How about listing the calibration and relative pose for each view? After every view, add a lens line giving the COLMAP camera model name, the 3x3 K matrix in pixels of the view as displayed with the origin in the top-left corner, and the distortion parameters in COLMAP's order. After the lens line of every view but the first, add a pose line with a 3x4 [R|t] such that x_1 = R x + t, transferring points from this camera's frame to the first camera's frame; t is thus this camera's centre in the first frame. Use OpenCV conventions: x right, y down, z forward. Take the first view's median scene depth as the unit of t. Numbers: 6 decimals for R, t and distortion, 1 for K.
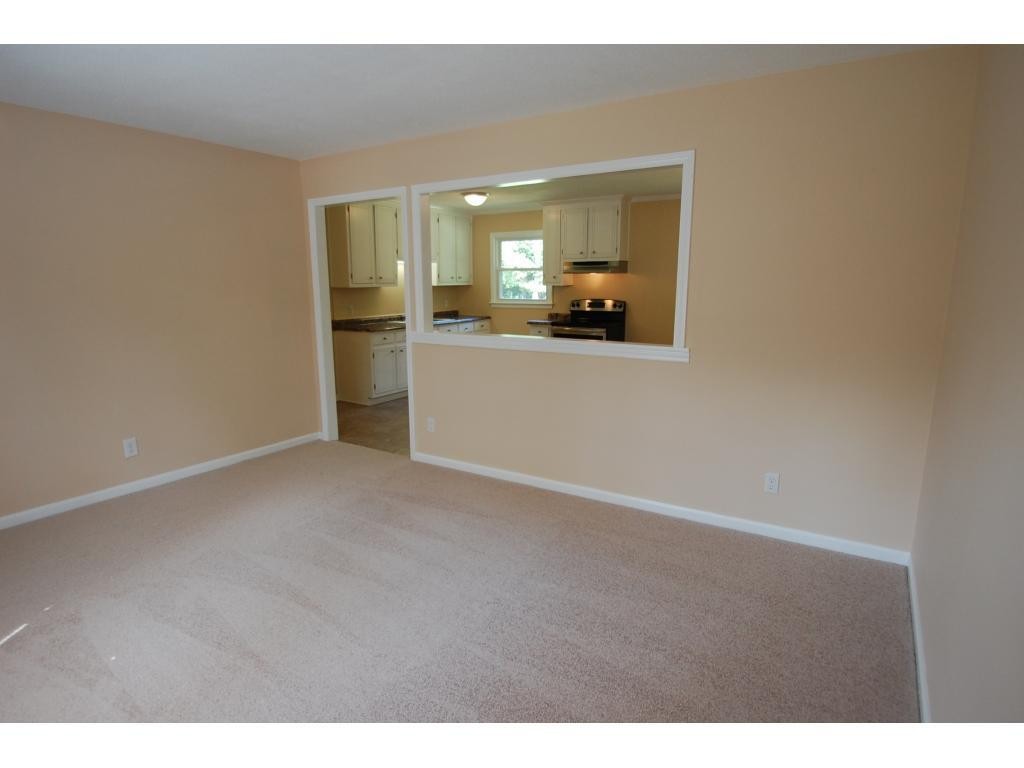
lens RADIAL K [[561.5, 0, 493.0], [0, 561.5, 388.7], [0, 0, 1]] dist [-0.018167, -0.001637]
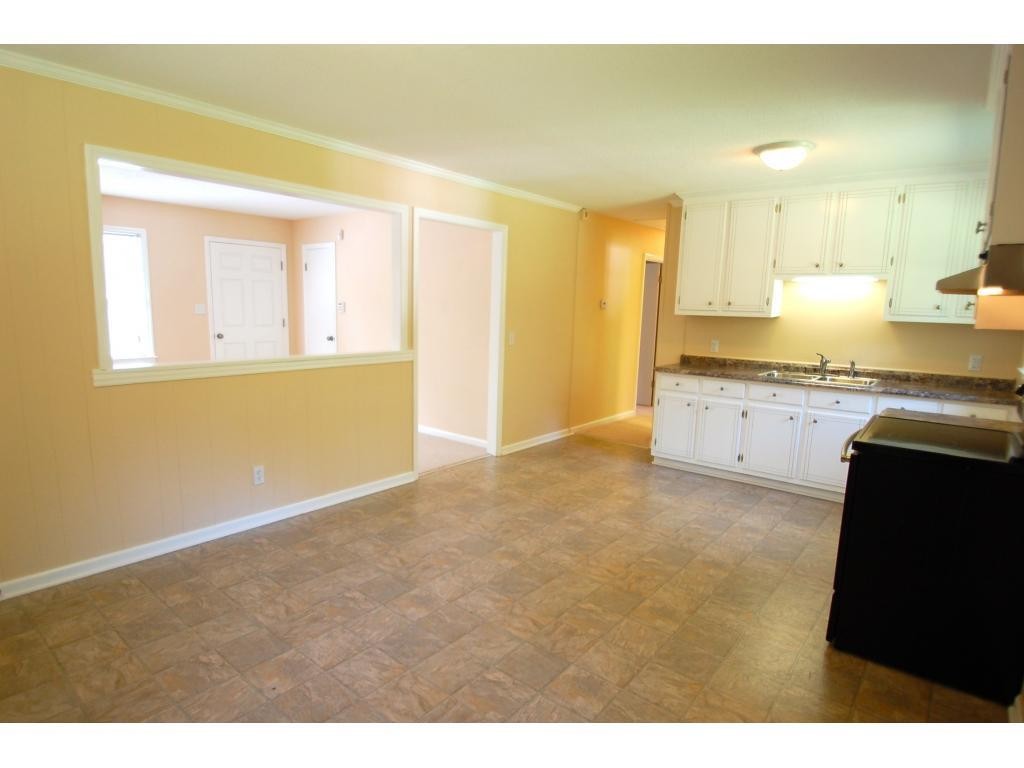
lens RADIAL K [[561.5, 0, 495.4], [0, 561.5, 387.6], [0, 0, 1]] dist [-0.018167, -0.001637]
pose [[-0.115545, 0.147986, -0.982217, 0.490697], [-0.210851, 0.962650, 0.169842, -0.139991], [0.970665, 0.226726, -0.080027, 0.726974]]
